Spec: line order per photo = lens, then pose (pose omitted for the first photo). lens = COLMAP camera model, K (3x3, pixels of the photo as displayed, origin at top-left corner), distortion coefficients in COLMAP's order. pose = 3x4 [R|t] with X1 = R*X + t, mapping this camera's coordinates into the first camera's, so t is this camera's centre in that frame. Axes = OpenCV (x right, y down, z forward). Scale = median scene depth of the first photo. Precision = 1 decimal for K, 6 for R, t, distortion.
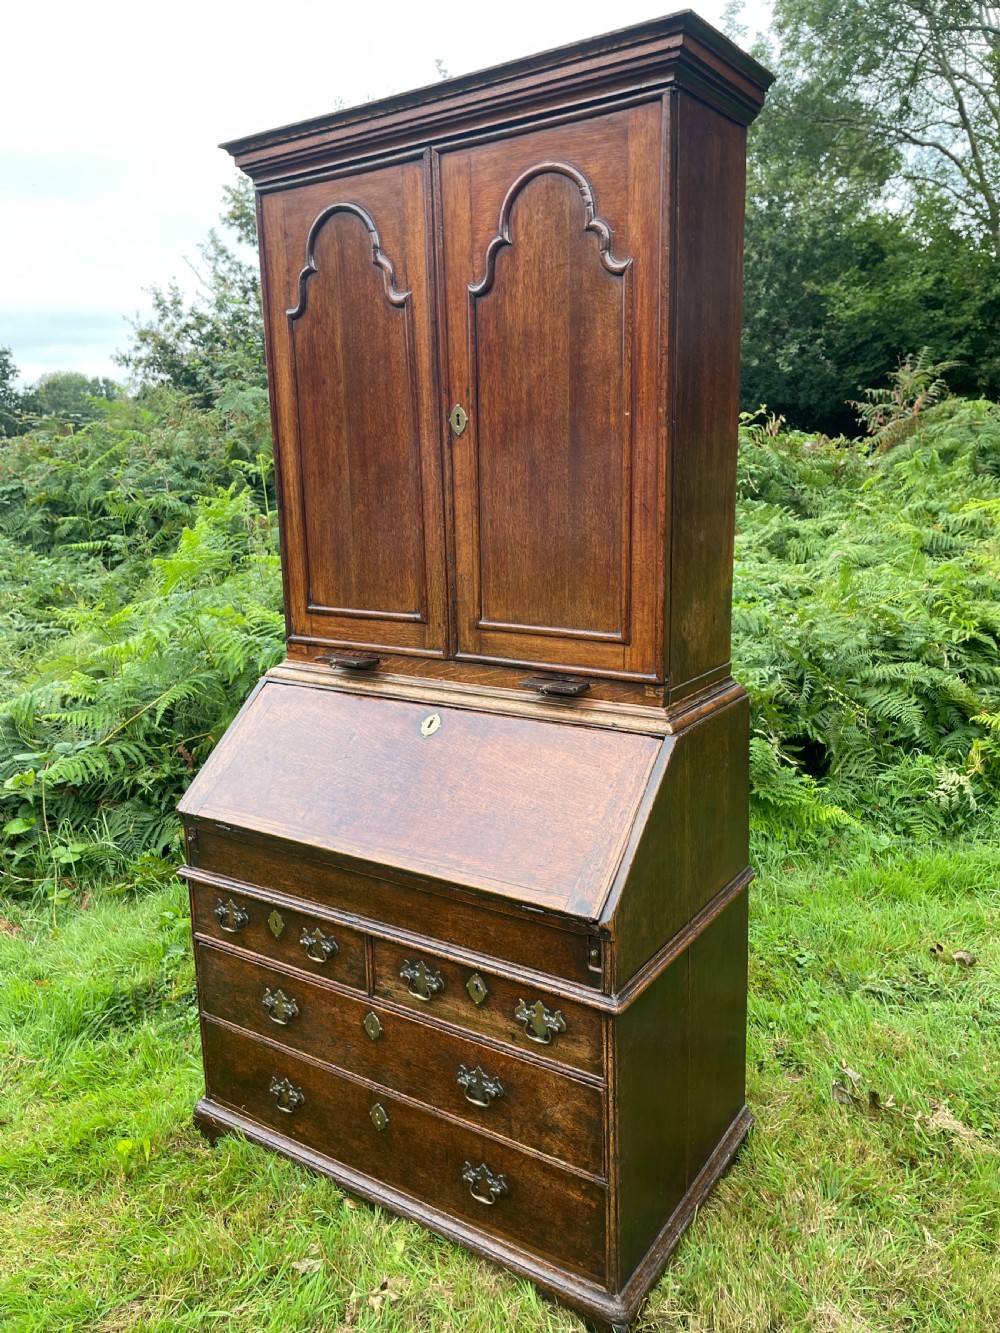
lens RADIAL K [[1005.7, 0, 501.9], [0, 1005.7, 659.6], [0, 0, 1]] dist [0.085813, -0.112318]
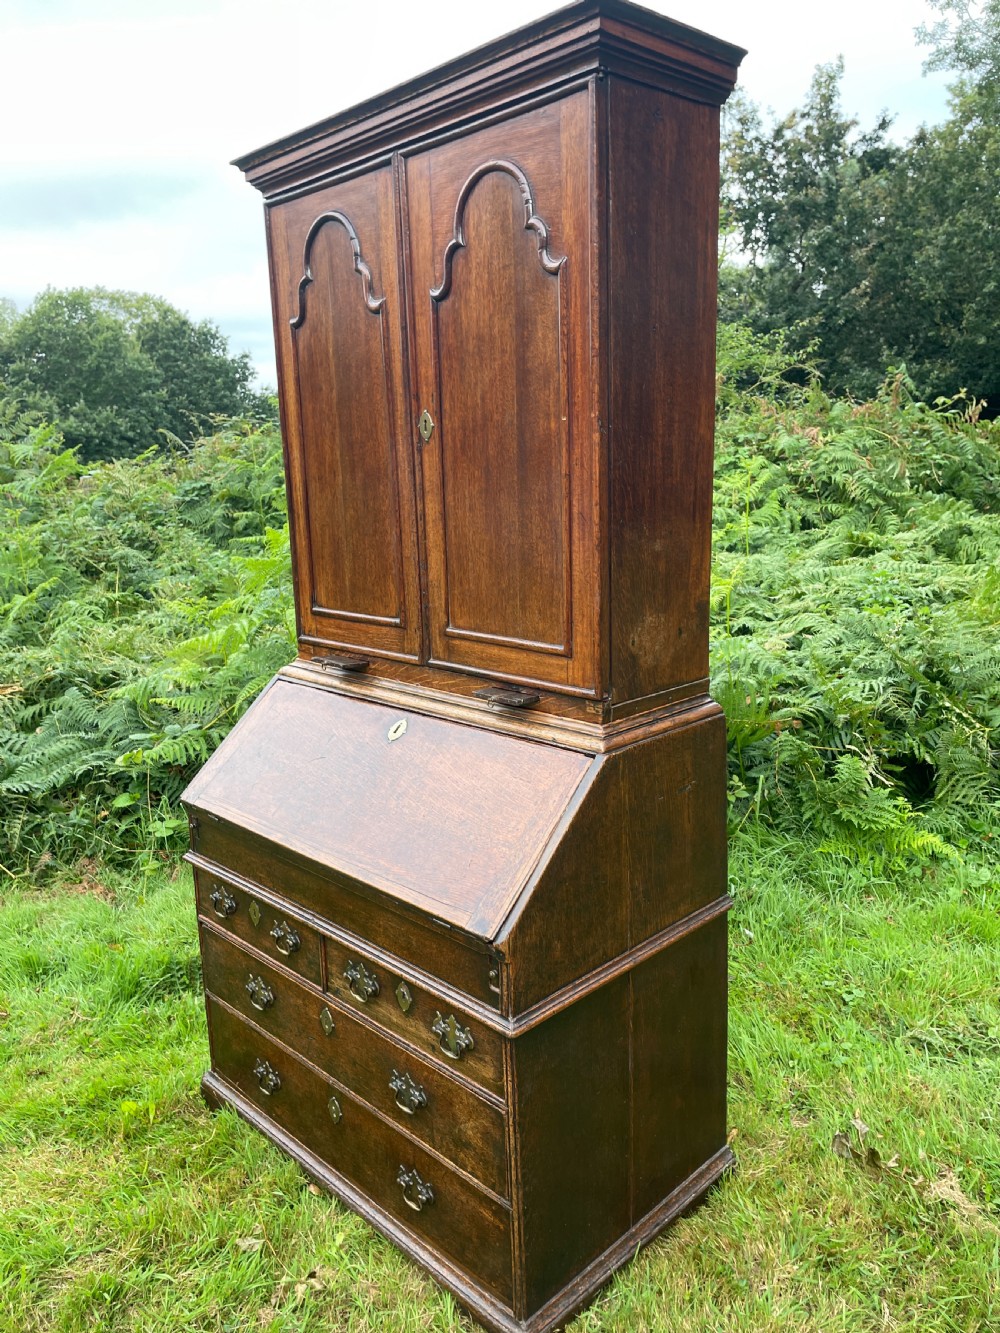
lens RADIAL K [[1005.2, 0, 500.0], [0, 1005.2, 666.5], [0, 0, 1]] dist [0.088153, -0.115877]
pose [[0.978045, 0.033854, -0.205626, 0.229763], [-0.030705, 0.999357, 0.018489, -0.019920], [0.206119, -0.011770, 0.978456, 0.037064]]
